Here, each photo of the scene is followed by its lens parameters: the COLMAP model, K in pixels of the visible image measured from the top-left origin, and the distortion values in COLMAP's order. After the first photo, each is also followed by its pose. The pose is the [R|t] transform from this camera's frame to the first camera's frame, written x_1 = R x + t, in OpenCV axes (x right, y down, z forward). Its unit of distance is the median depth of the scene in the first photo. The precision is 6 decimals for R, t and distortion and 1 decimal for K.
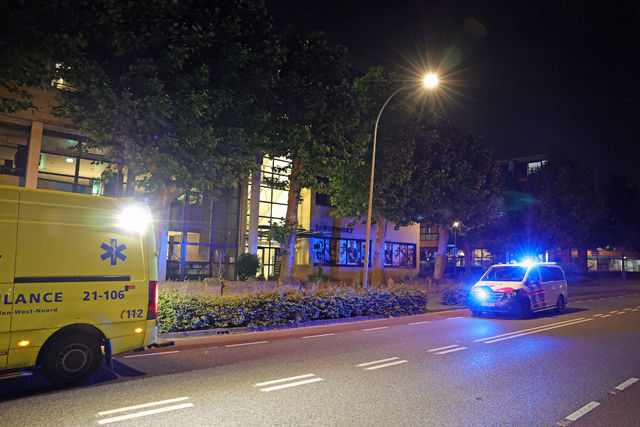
lens RADIAL K [[435.6, 0, 320.0], [0, 435.6, 213.5], [0, 0, 1]] dist [-0.115979, 0.084807]
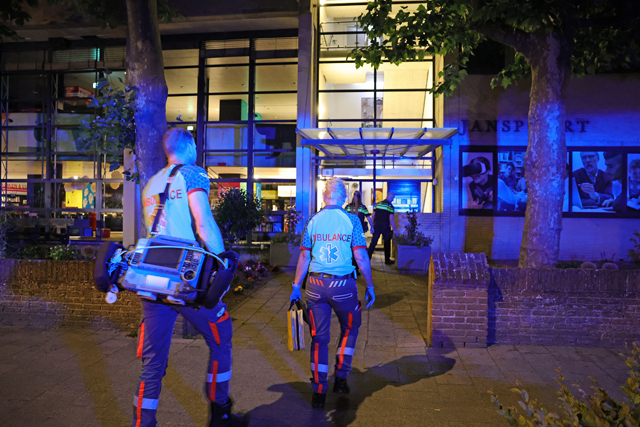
lens RADIAL K [[435.6, 0, 320.0], [0, 435.6, 213.5], [0, 0, 1]] dist [-0.115979, 0.084807]
pose [[0.673575, -0.008998, -0.739064, 0.193325], [0.091521, 0.993246, 0.071318, 0.069447], [0.733431, -0.115678, 0.669849, 0.566455]]
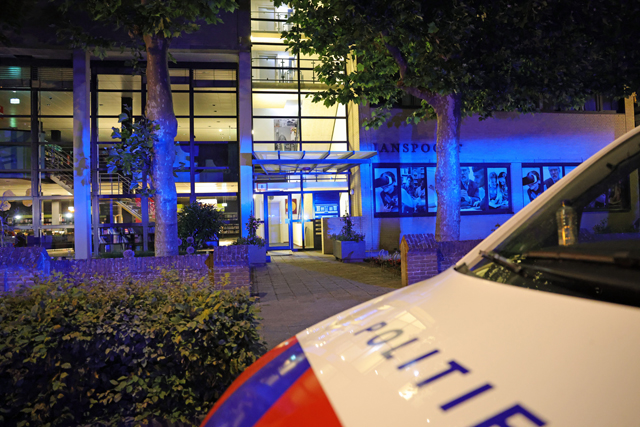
lens RADIAL K [[435.6, 0, 320.0], [0, 435.6, 213.5], [0, 0, 1]] dist [-0.115979, 0.084807]
pose [[0.852533, -0.056937, -0.519563, 0.198103], [0.111647, 0.990943, 0.074605, 0.061041], [0.510610, -0.121611, 0.851169, 0.458154]]
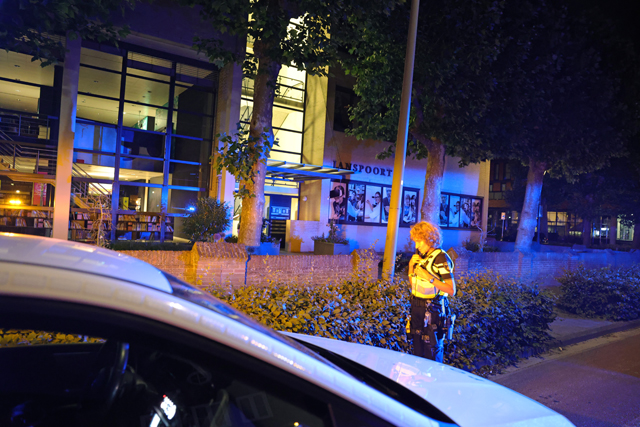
lens RADIAL K [[435.6, 0, 320.0], [0, 435.6, 213.5], [0, 0, 1]] dist [-0.115979, 0.084807]
pose [[0.993282, 0.027713, -0.112353, 0.043184], [-0.017269, 0.995527, 0.092885, 0.041720], [0.114425, -0.090321, 0.989318, 0.324898]]
